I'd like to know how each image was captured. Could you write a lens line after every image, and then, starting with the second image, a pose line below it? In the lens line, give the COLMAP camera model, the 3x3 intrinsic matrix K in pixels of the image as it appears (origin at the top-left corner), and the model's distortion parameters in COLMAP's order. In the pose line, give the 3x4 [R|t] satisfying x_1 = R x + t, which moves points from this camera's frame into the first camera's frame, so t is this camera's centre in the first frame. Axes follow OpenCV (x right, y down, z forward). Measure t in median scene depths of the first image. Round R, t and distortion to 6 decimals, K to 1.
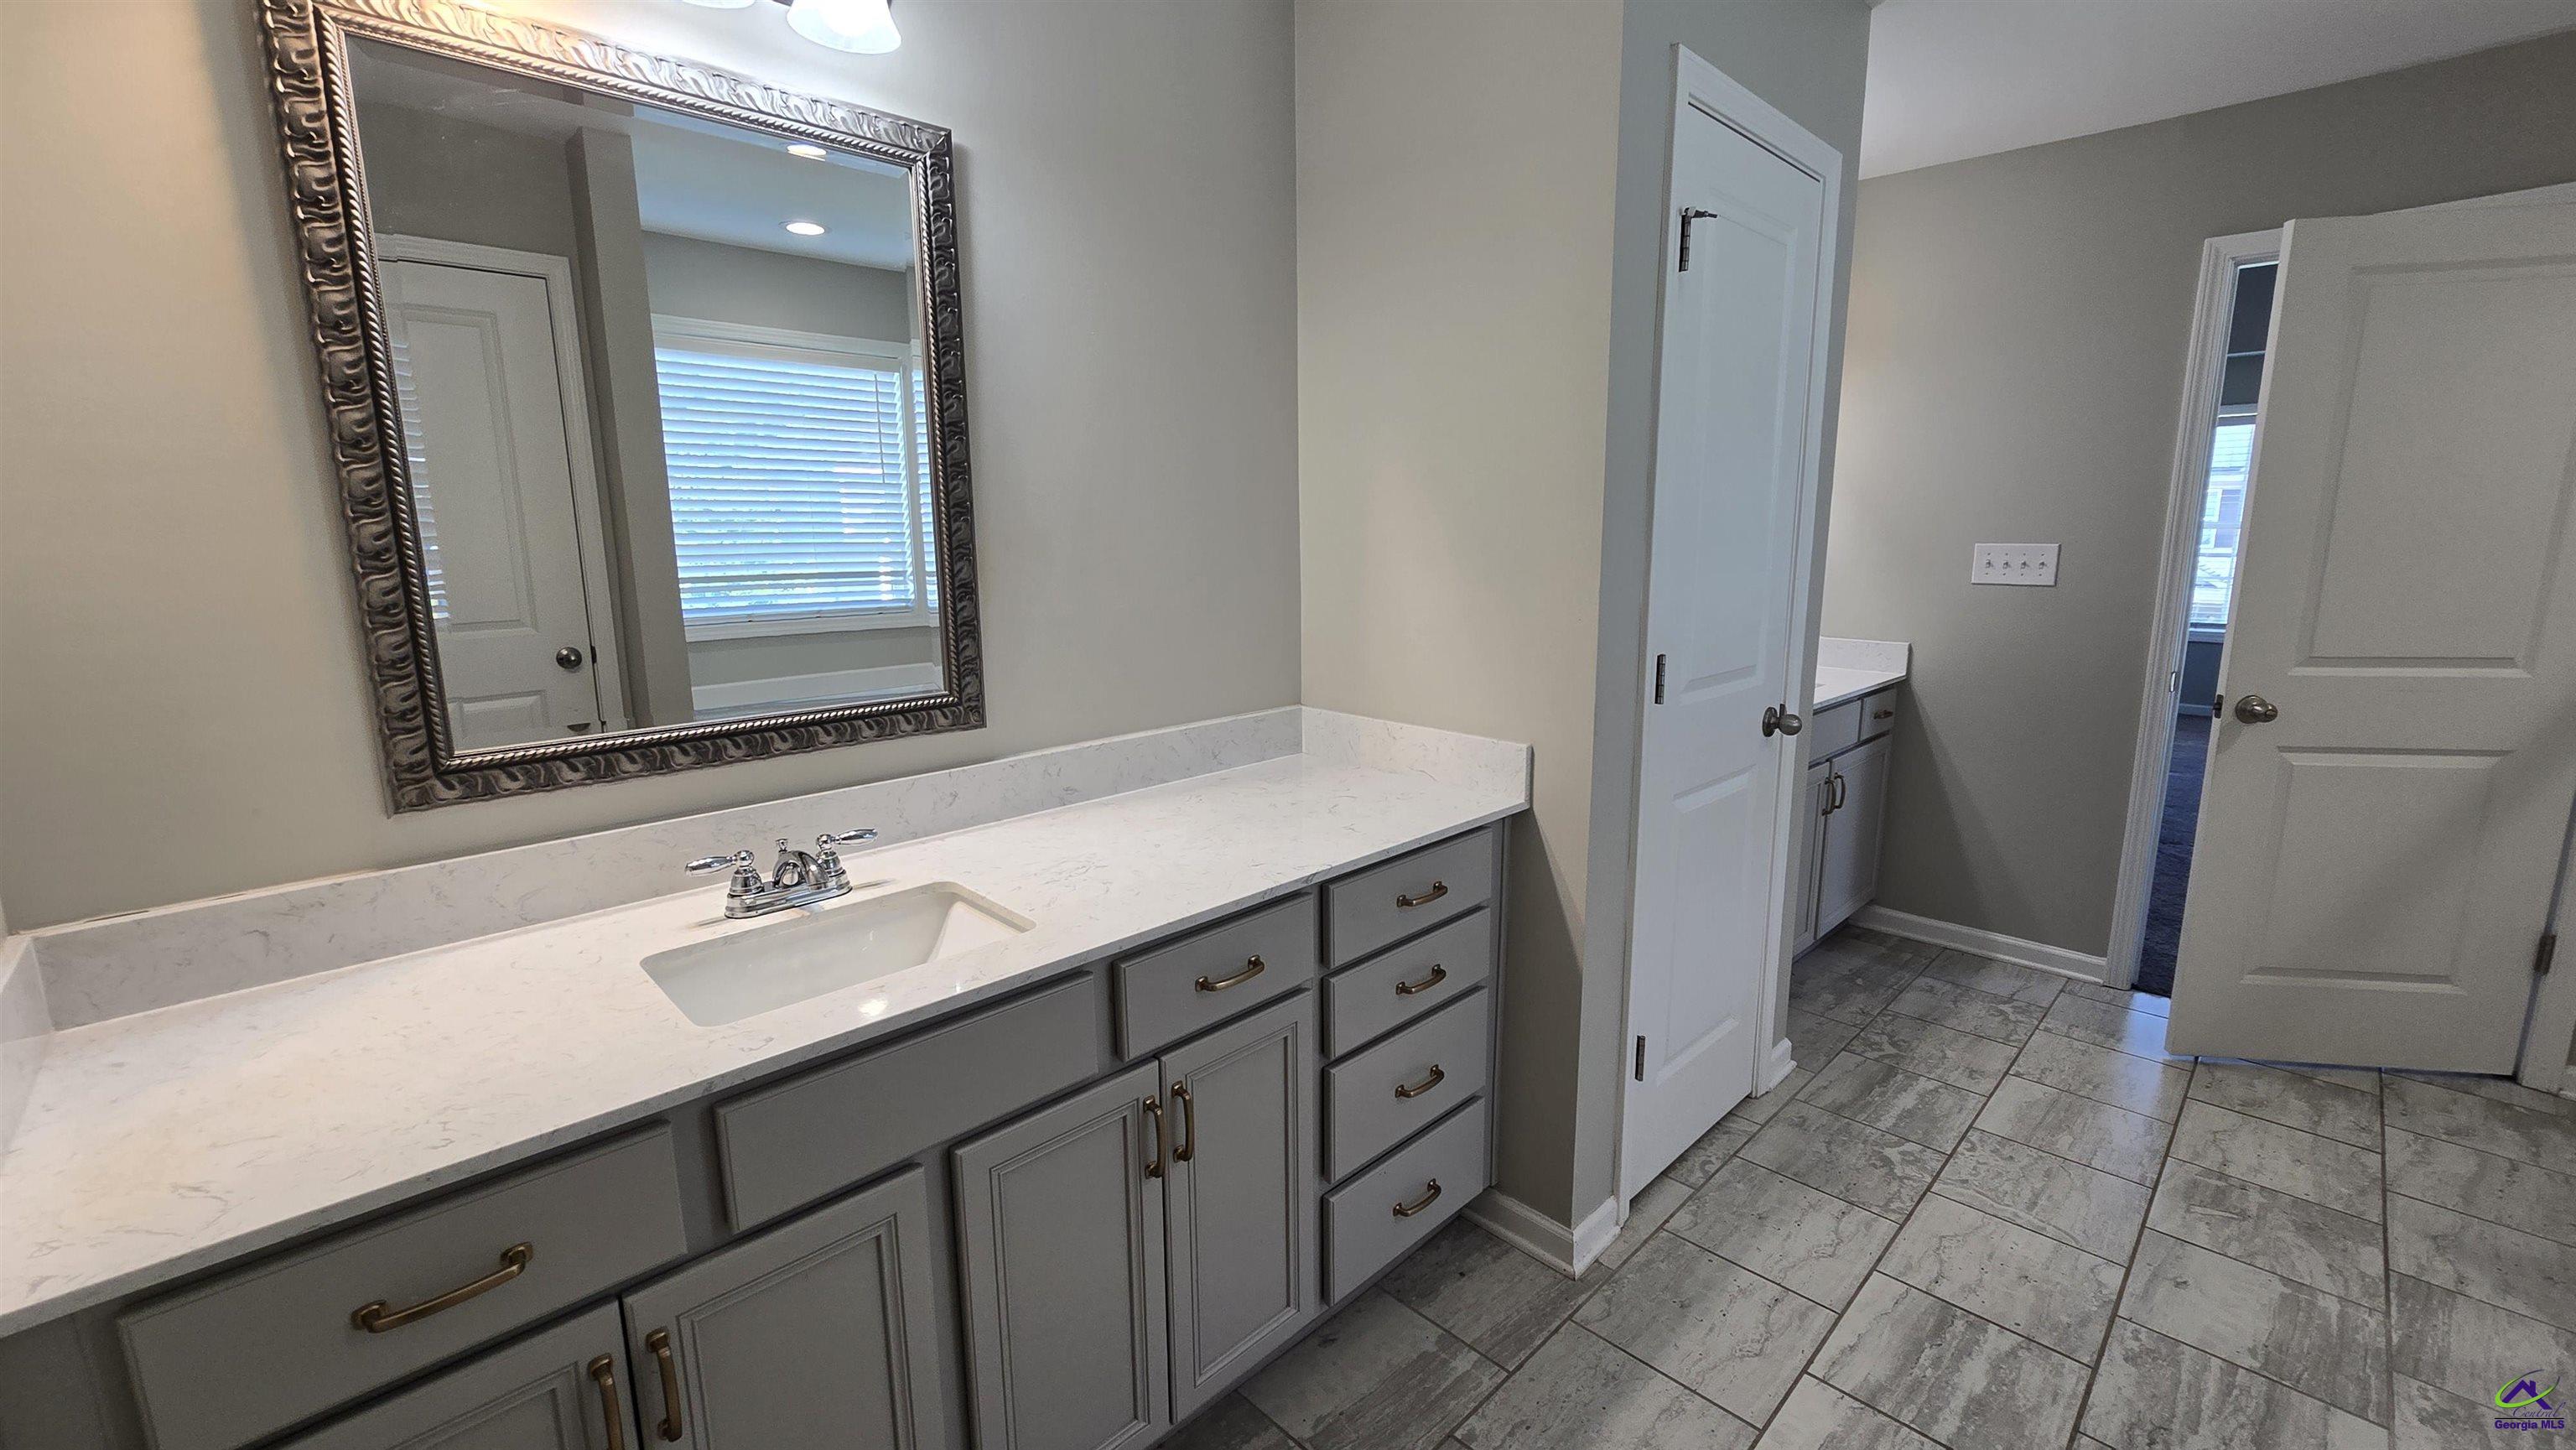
lens RADIAL K [[1055.7, 0, 1301.4], [0, 1055.7, 721.1], [0, 0, 1]] dist [-0.001239, -0.001055]
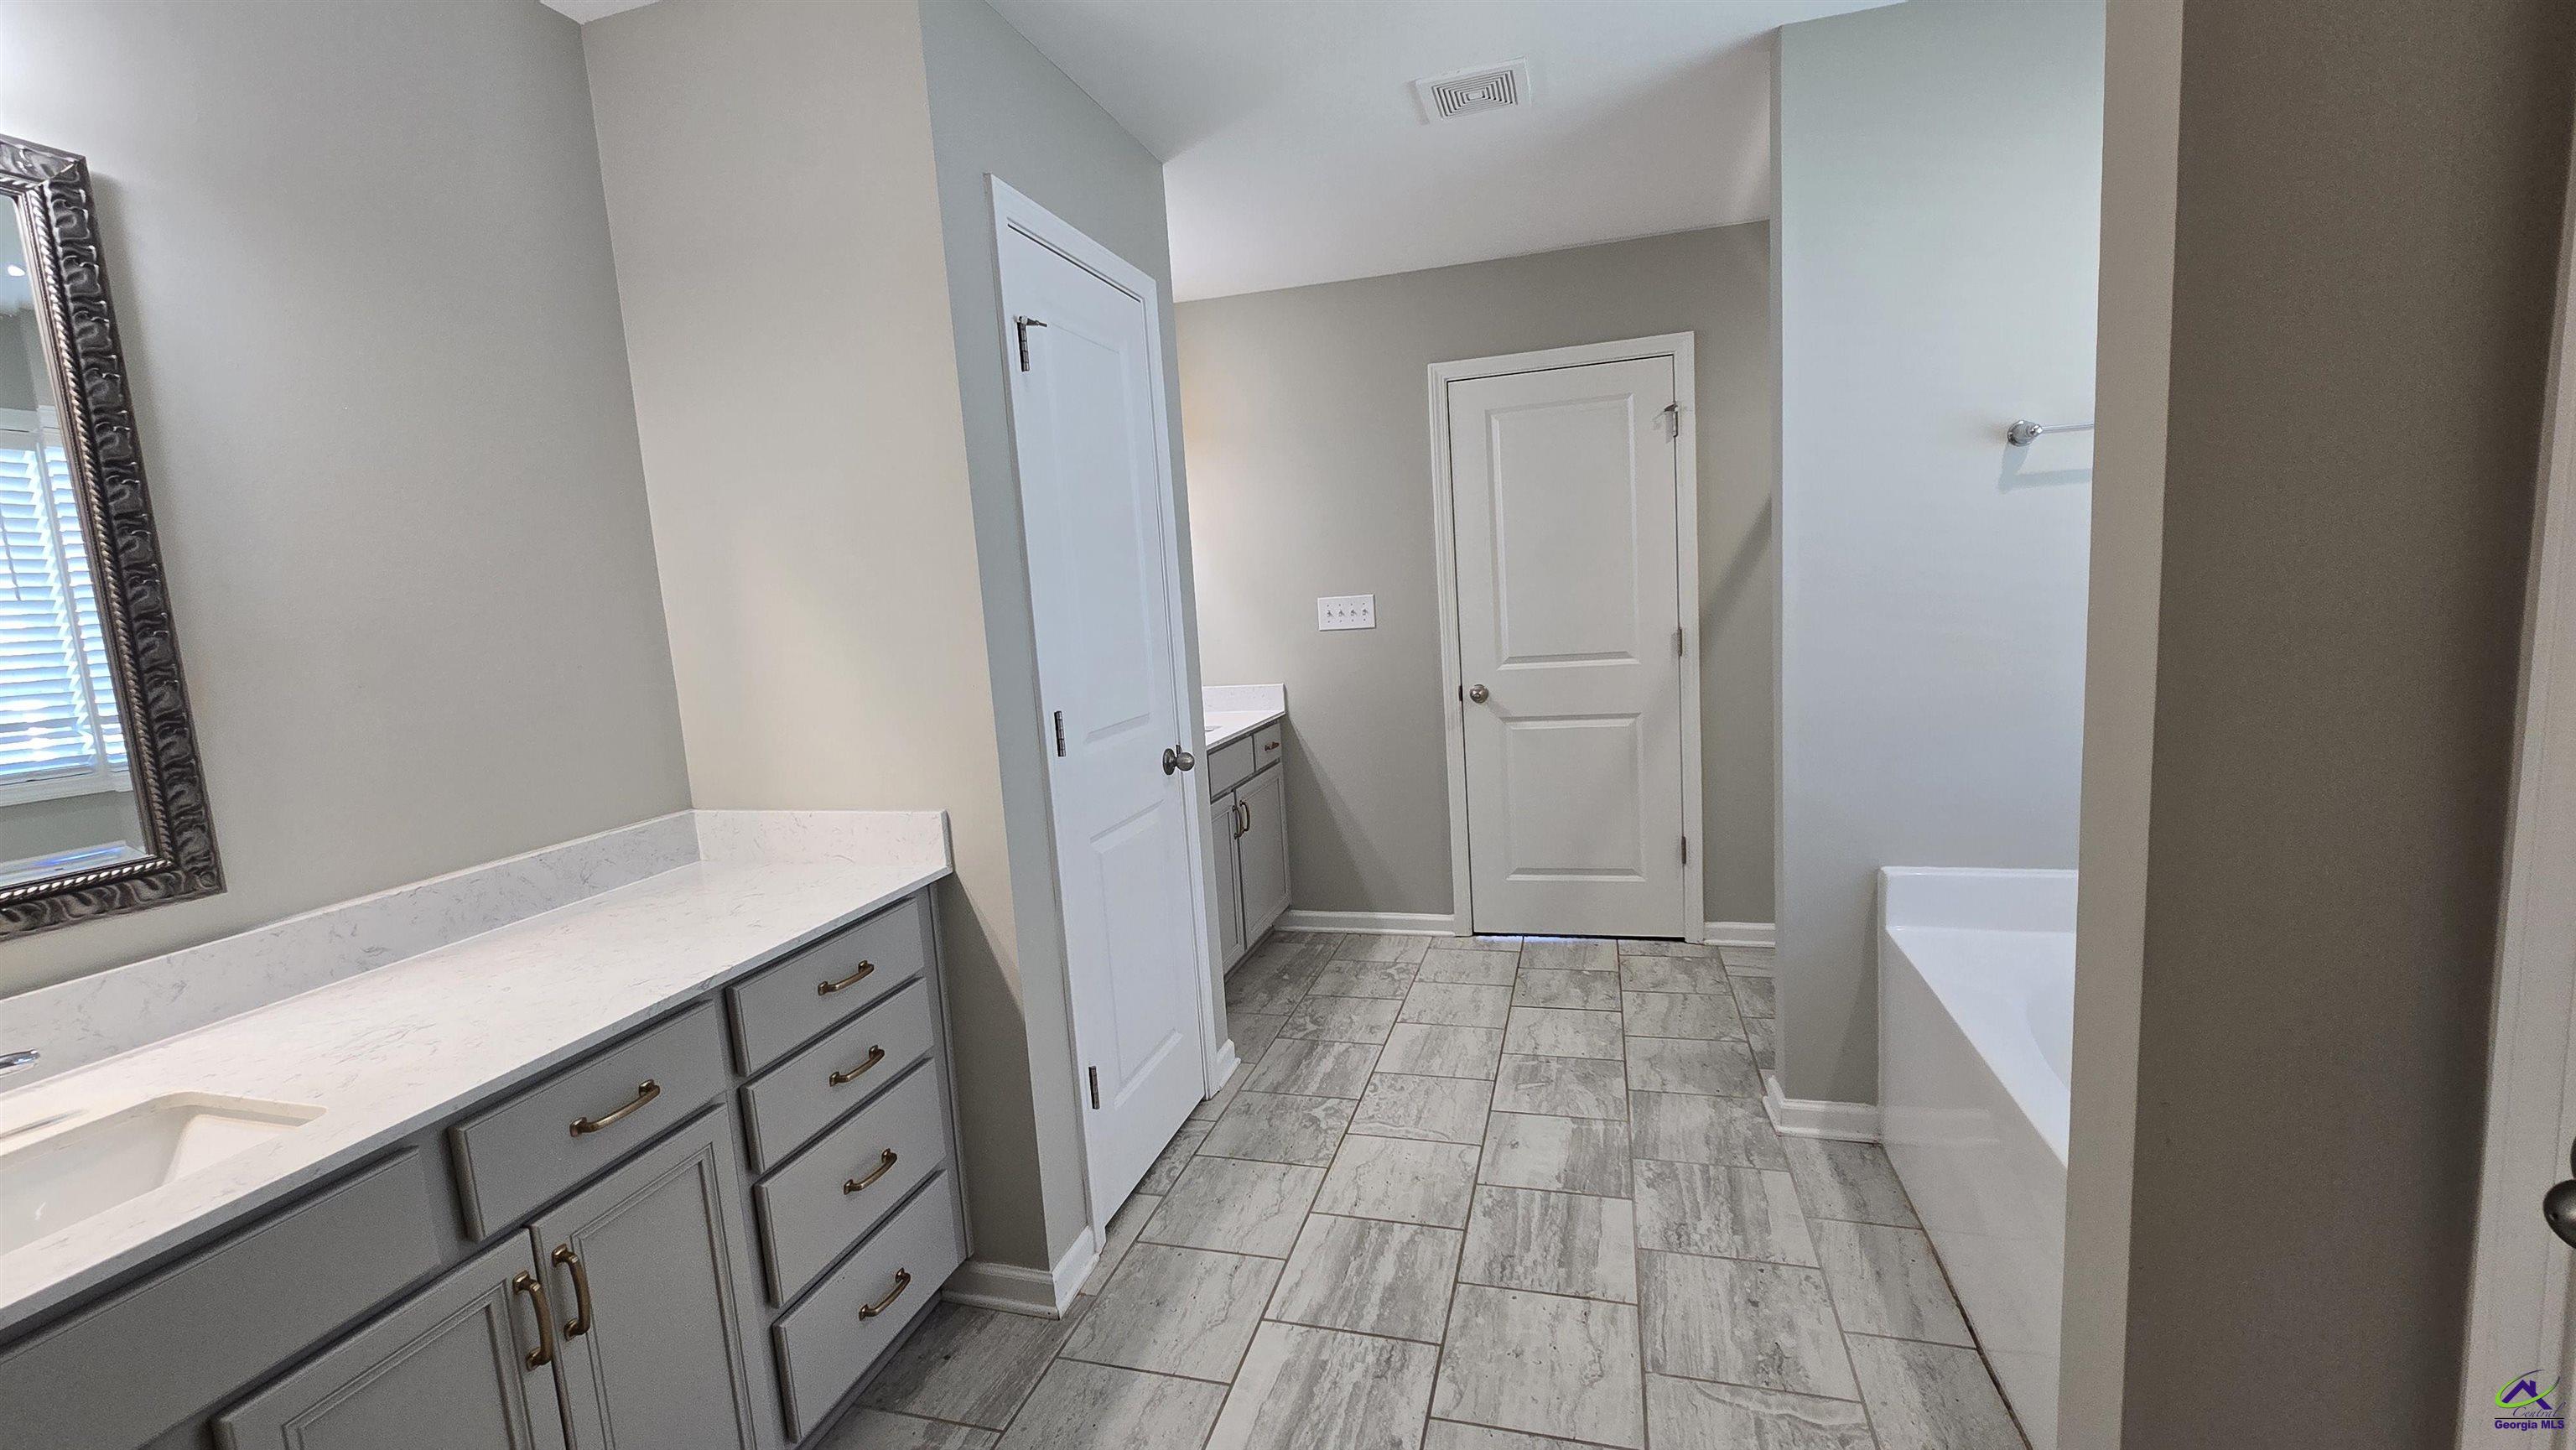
lens RADIAL K [[1050.0, 0, 1296.1], [0, 1050.0, 721.0], [0, 0, 1]] dist [0.002160, -0.002249]
pose [[0.871861, -0.110887, 0.477034, 0.040389], [0.145834, 0.988627, -0.036731, 0.025792], [-0.467536, 0.101592, 0.878117, -0.080721]]
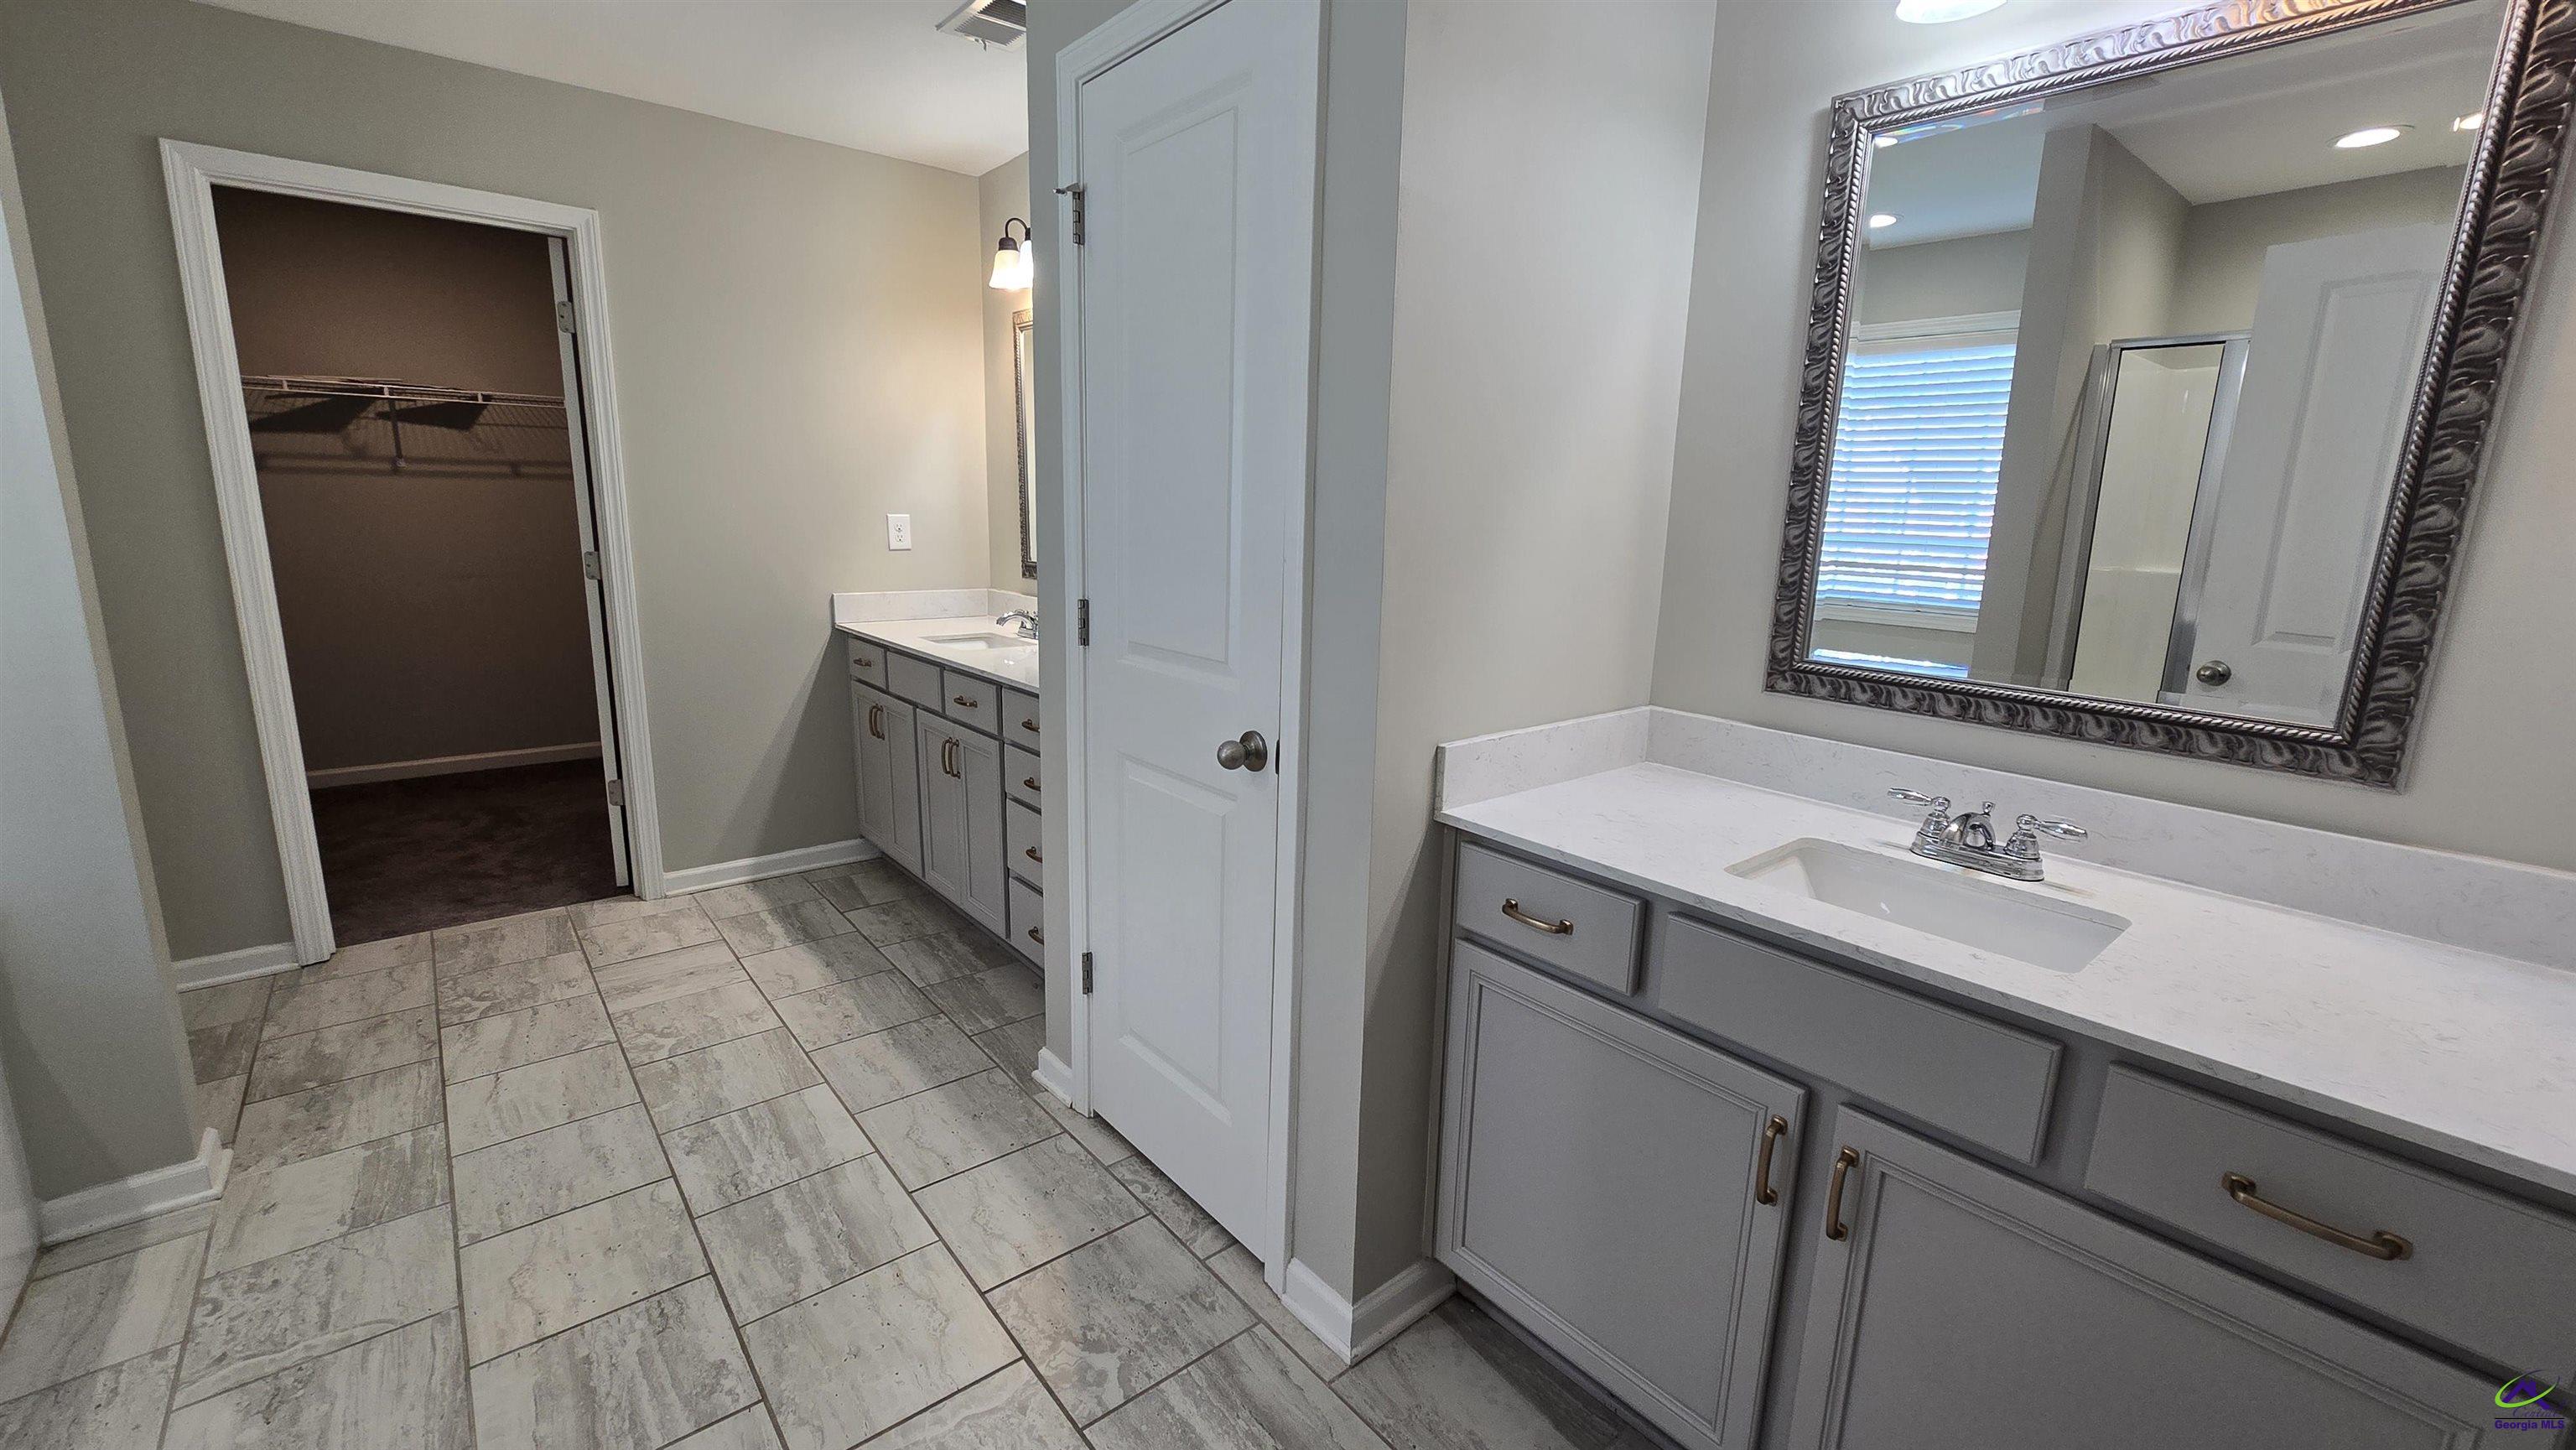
lens RADIAL K [[1058.1, 0, 1295.8], [0, 1058.1, 716.5], [0, 0, 1]] dist [-0.000516, -0.000518]
pose [[-0.086329, 0.205235, -0.974898, 1.591074], [-0.204136, 0.954145, 0.218943, -0.258942], [0.975129, 0.217913, -0.040475, 1.458473]]
